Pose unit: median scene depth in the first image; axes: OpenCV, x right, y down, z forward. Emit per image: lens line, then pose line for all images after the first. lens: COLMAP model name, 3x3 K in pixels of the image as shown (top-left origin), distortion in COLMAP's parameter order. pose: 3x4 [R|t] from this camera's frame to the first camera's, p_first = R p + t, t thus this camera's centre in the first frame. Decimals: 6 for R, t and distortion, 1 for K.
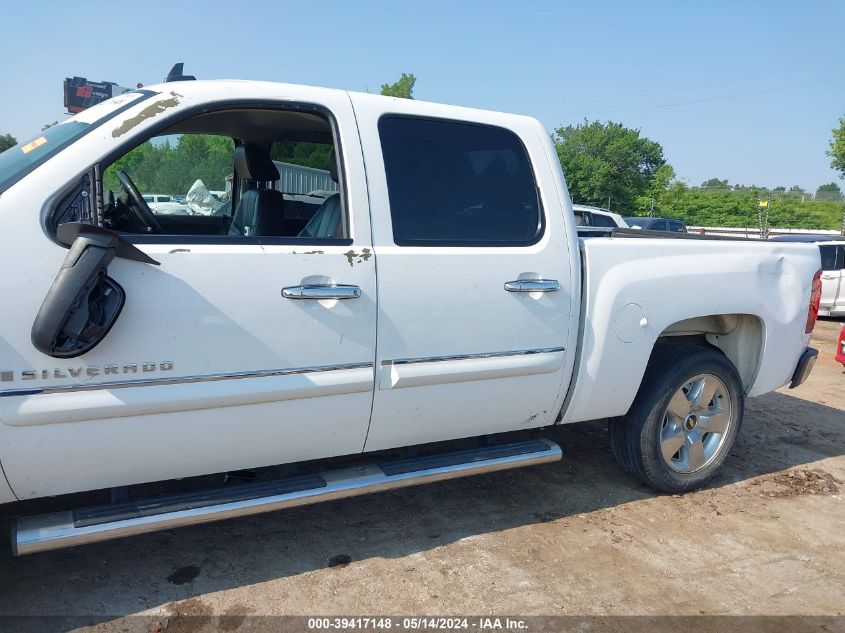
lens RADIAL K [[699.9, 0, 419.1], [0, 699.9, 320.0], [0, 0, 1]] dist [0.032234, -0.055933]
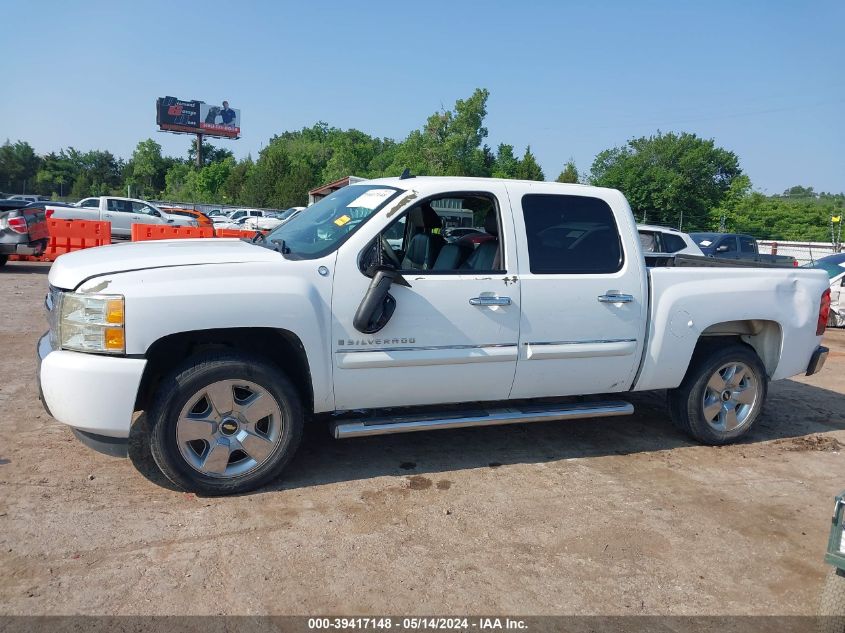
lens RADIAL K [[699.9, 0, 420.8], [0, 699.9, 303.8], [0, 0, 1]] dist [0.032234, -0.055933]
pose [[0.995566, 0.011075, -0.093415, -0.114336], [-0.014424, 0.999274, -0.035256, 0.021863], [0.092957, 0.036447, 0.995003, -0.552520]]
